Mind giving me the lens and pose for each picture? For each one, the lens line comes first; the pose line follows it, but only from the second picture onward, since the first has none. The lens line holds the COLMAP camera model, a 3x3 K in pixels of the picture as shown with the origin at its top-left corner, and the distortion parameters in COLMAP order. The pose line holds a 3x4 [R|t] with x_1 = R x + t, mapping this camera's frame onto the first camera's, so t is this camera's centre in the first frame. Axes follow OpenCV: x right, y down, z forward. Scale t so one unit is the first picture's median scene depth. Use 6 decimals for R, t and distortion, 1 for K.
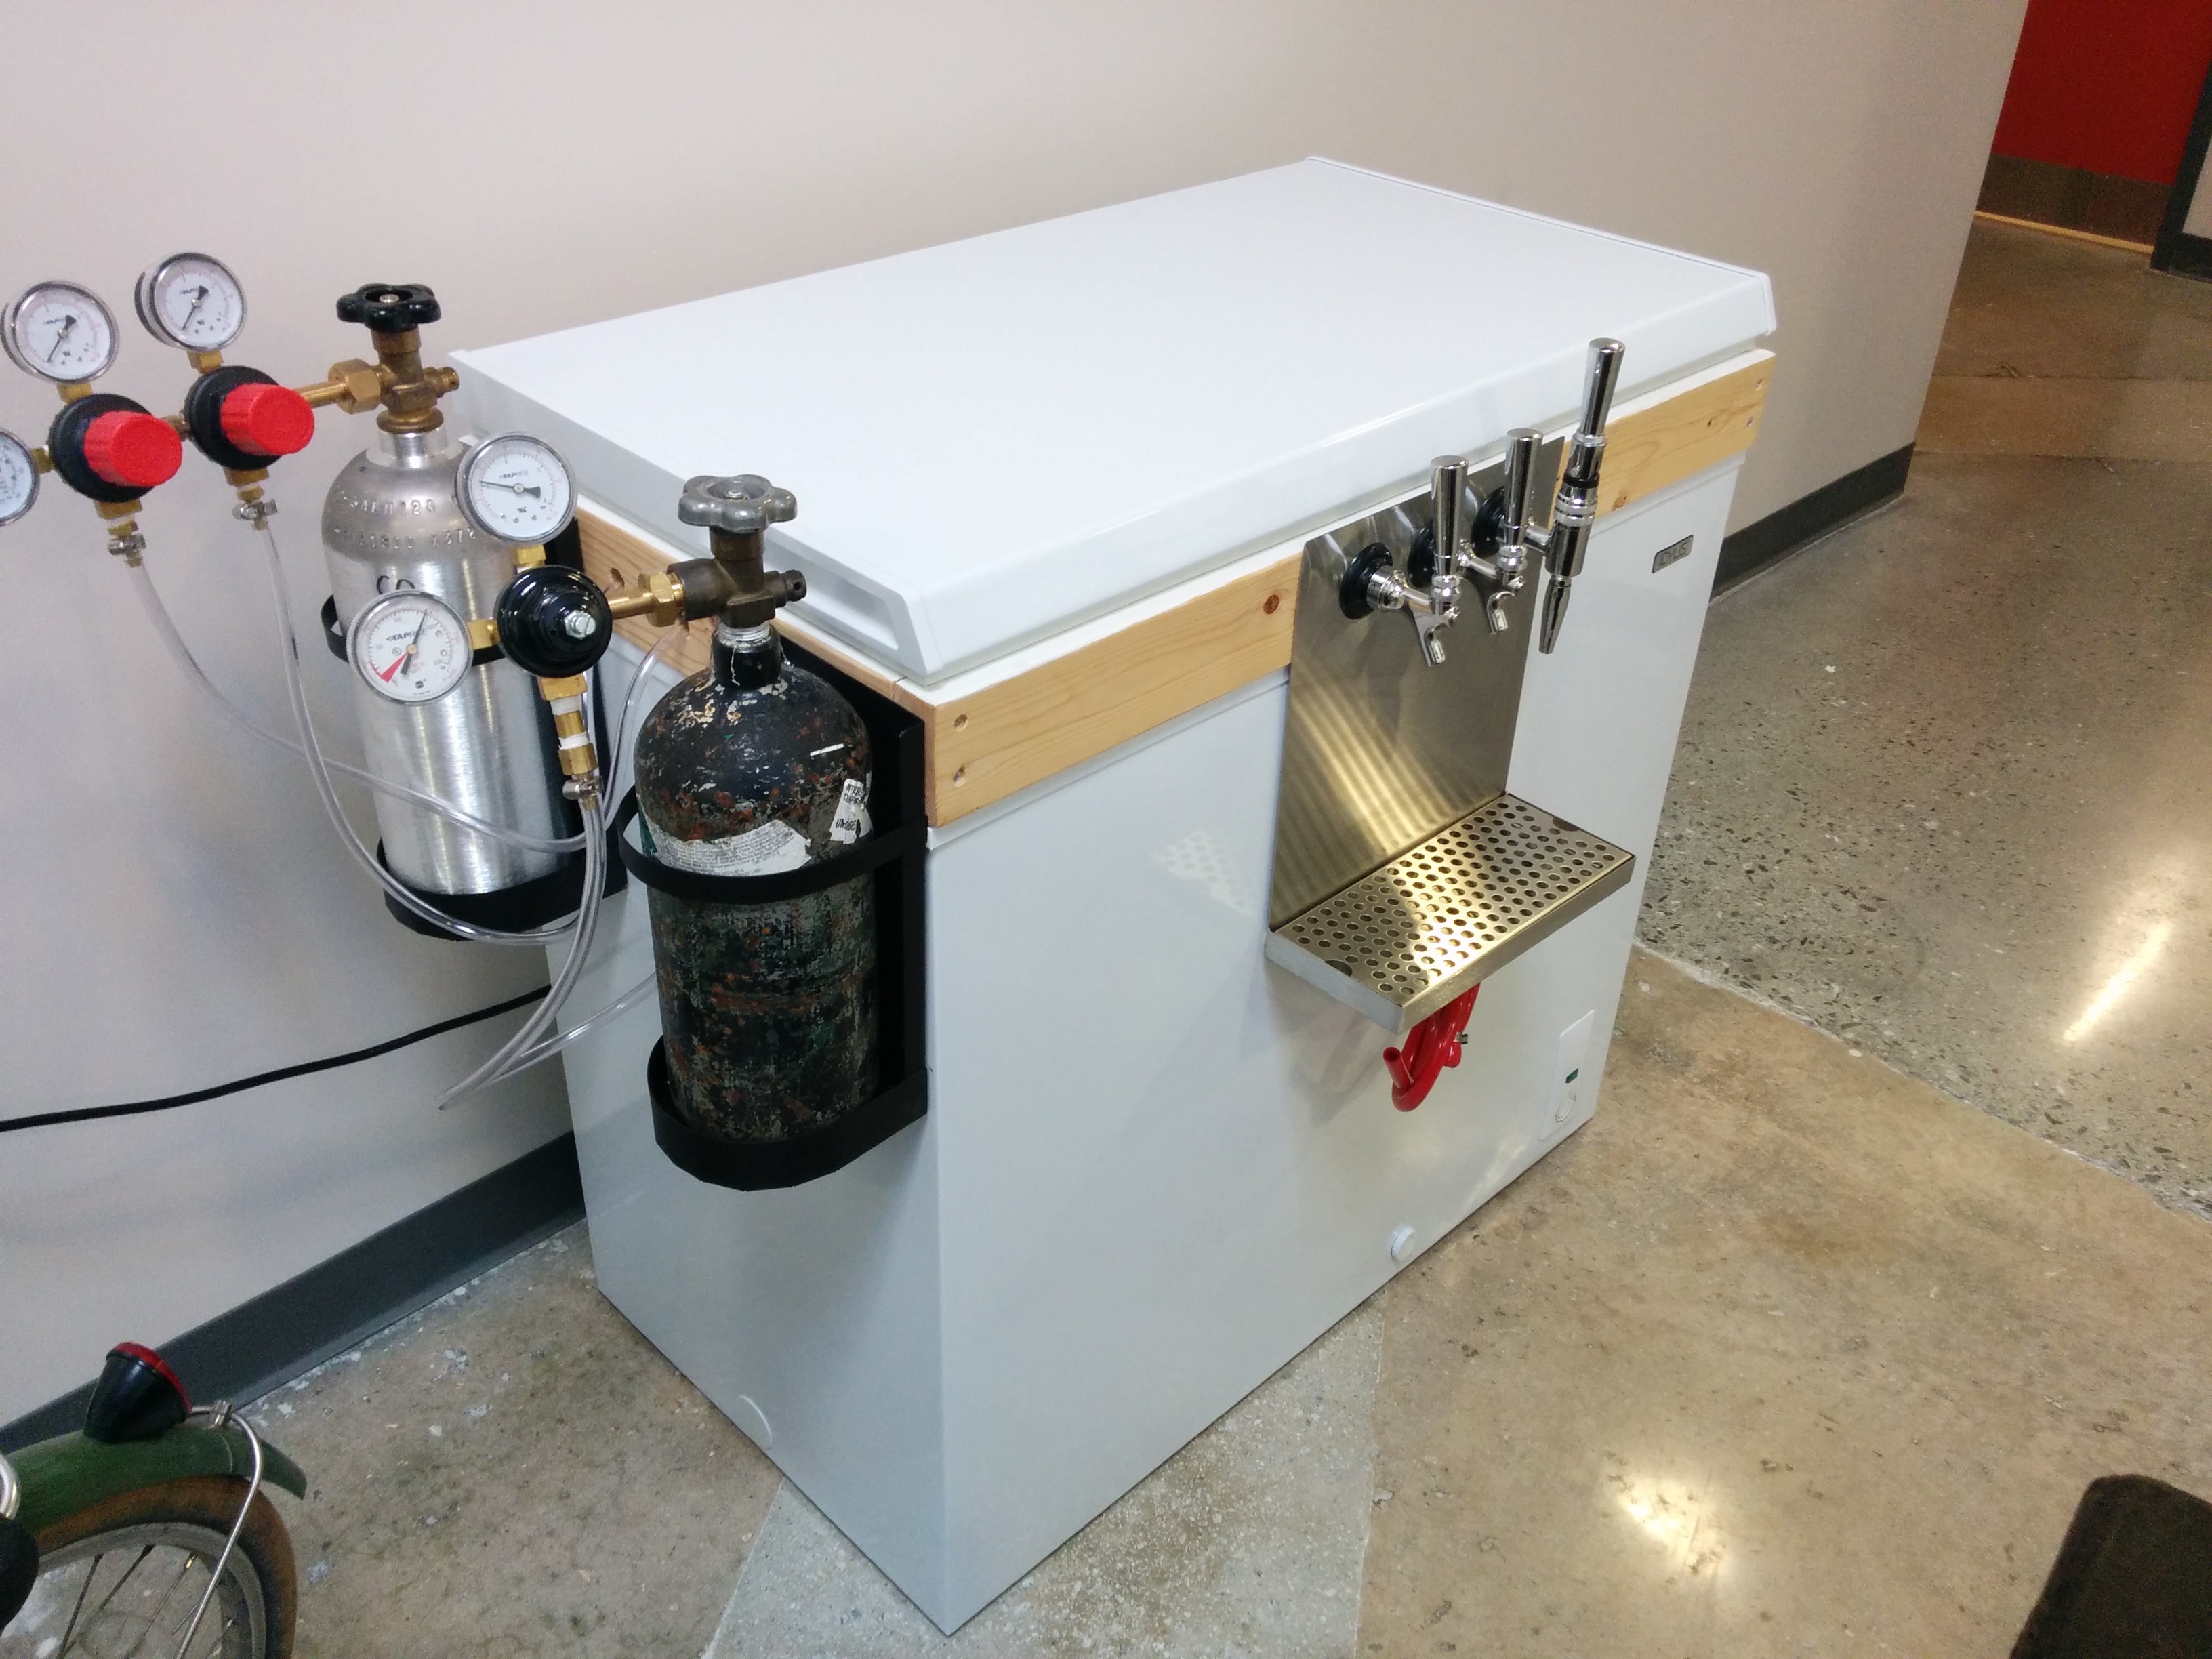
lens RADIAL K [[1941.6, 0, 1133.6], [0, 1941.6, 829.2], [0, 0, 1]] dist [0.074037, -0.083698]
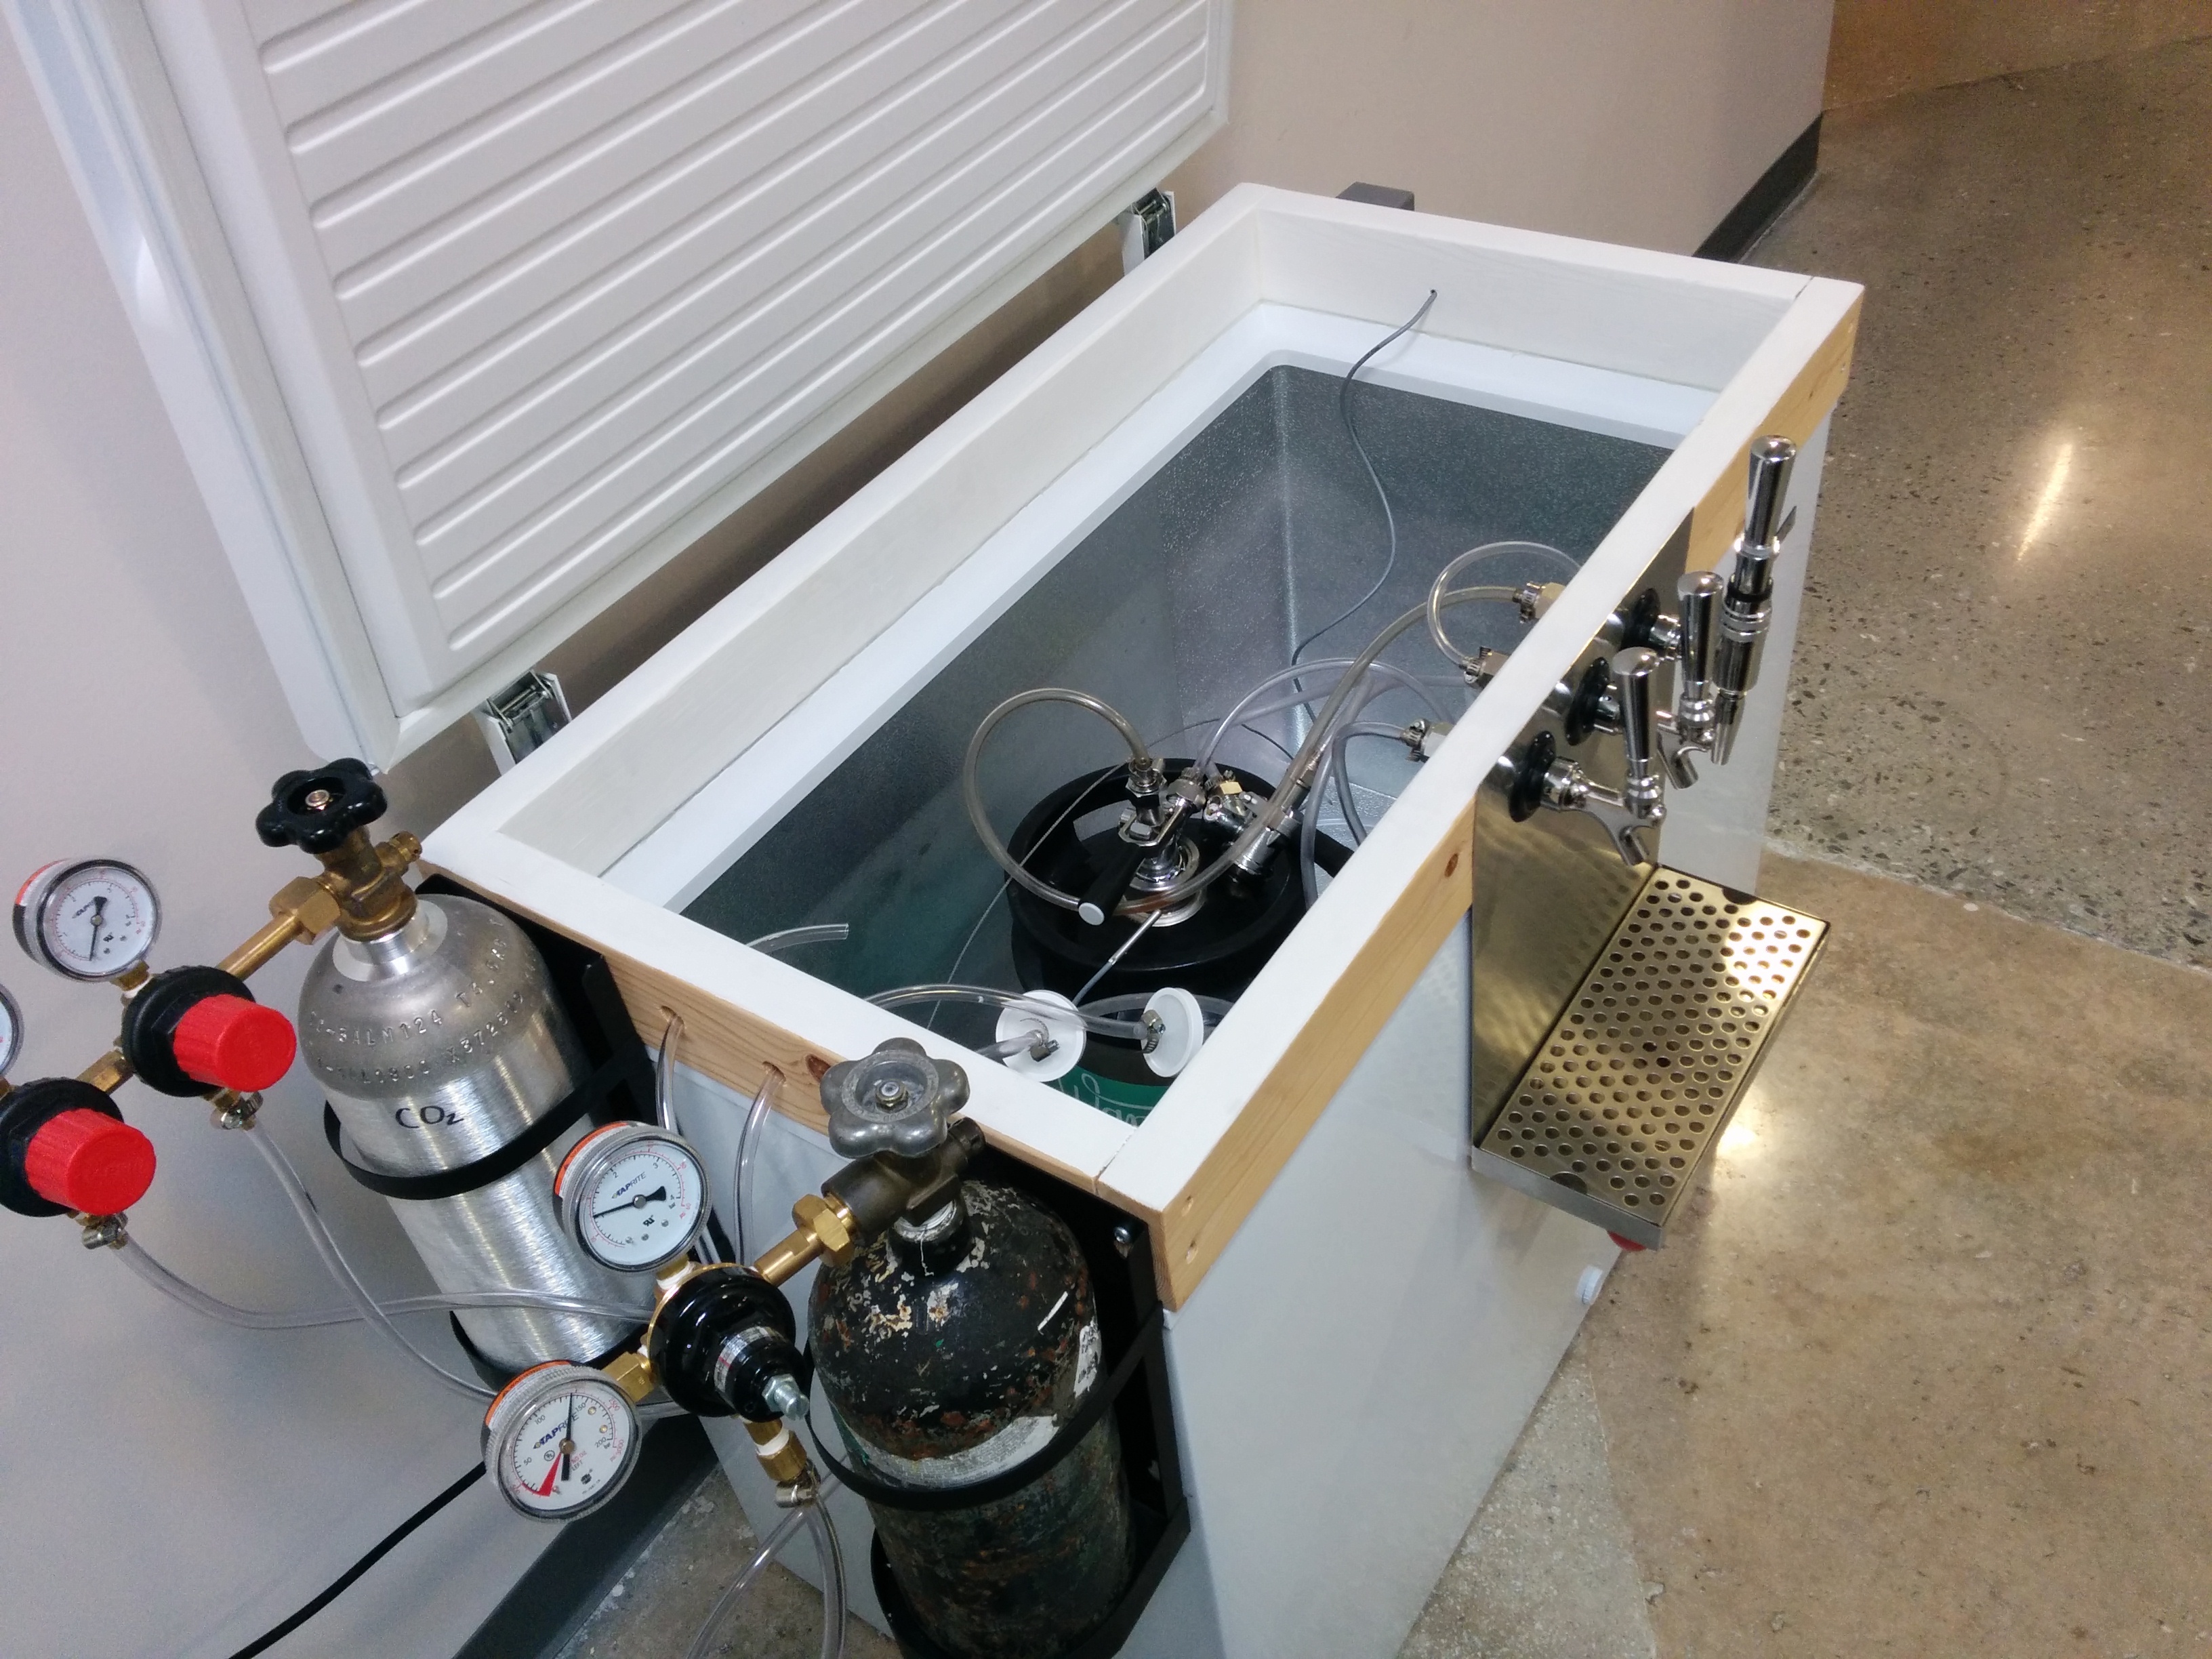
lens RADIAL K [[1939.1, 0, 1106.0], [0, 1939.1, 829.5], [0, 0, 1]] dist [0.078832, -0.101913]
pose [[0.971096, -0.236479, 0.032415, -0.064301], [0.227718, 0.958572, 0.171124, -0.205210], [-0.071540, -0.158797, 0.984716, 0.129728]]
